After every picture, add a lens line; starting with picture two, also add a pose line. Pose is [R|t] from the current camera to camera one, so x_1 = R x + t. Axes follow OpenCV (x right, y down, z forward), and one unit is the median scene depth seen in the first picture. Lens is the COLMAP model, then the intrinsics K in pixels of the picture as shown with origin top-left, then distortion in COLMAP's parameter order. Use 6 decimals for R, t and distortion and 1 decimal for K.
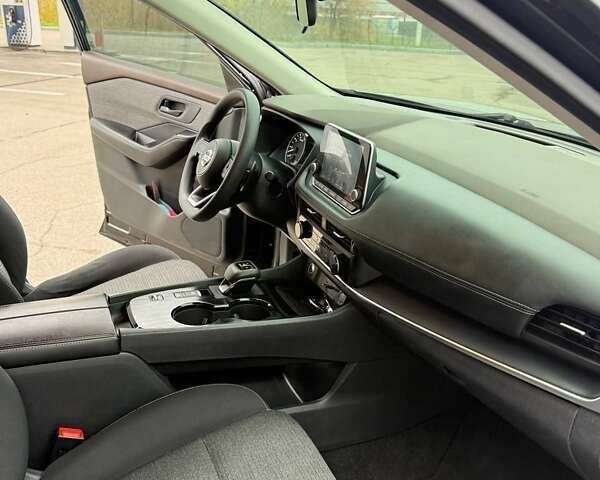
lens RADIAL K [[559.3, 0, 300.0], [0, 559.3, 240.0], [0, 0, 1]] dist [0.121845, -0.206692]
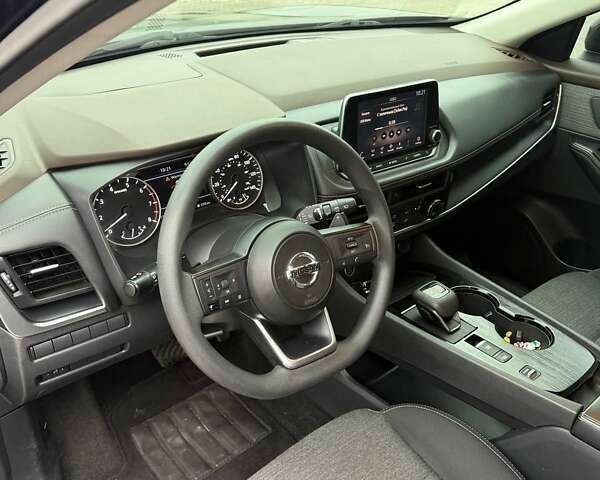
lens RADIAL K [[559.3, 0, 300.0], [0, 559.3, 240.0], [0, 0, 1]] dist [0.121845, -0.206692]
pose [[-0.270145, -0.555832, 0.786176, -0.471338], [0.293960, 0.729933, 0.617078, -0.410729], [-0.916847, 0.397805, -0.033796, 0.865388]]
